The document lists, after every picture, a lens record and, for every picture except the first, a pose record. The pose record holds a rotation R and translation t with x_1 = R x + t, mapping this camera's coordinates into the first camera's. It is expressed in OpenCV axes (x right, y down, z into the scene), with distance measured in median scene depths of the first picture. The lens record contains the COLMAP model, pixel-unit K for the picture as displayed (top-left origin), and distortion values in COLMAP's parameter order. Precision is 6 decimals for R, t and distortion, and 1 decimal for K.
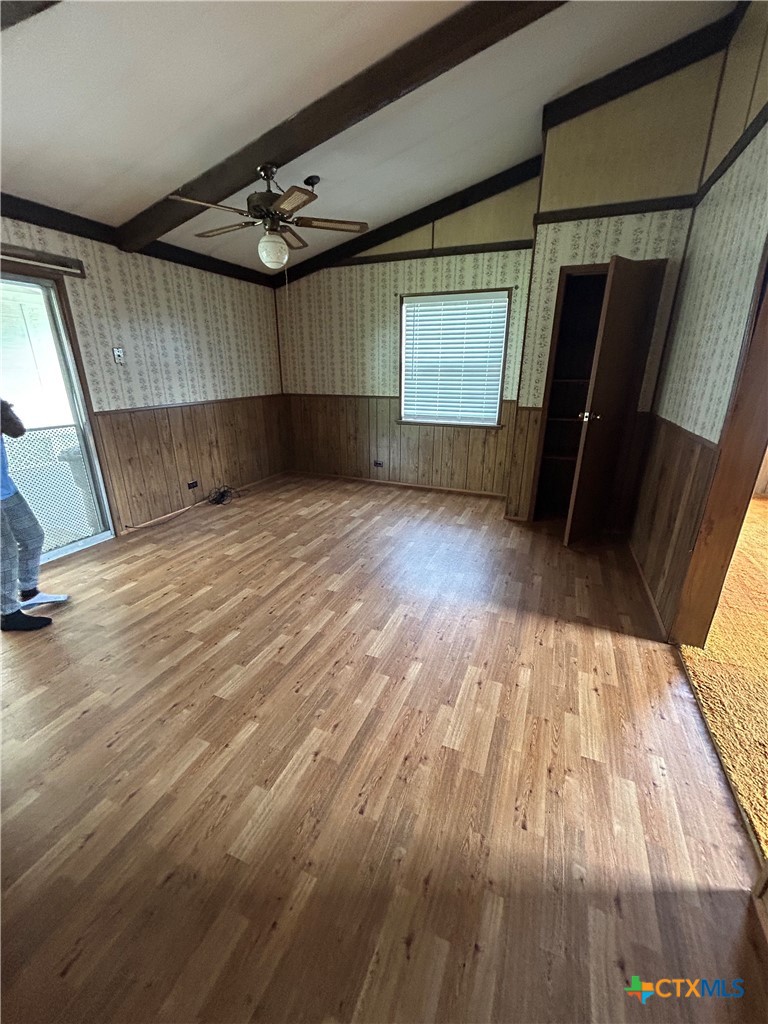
lens RADIAL K [[416.3, 0, 384.5], [0, 416.3, 507.7], [0, 0, 1]] dist [0.013458, -0.000864]
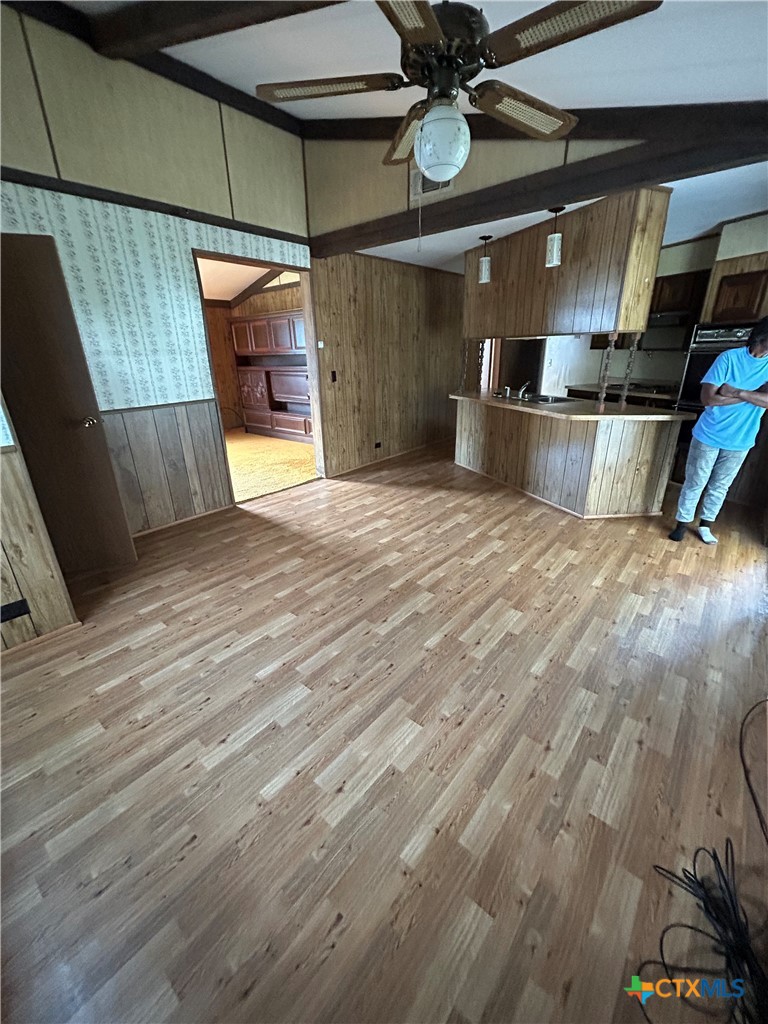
lens RADIAL K [[416.3, 0, 381.6], [0, 416.3, 509.8], [0, 0, 1]] dist [0.013458, -0.000864]
pose [[-0.950378, -0.099521, 0.294749, -0.439085], [0.115846, 0.766095, 0.632200, -0.672947], [-0.288723, 0.634975, -0.716551, 1.885696]]
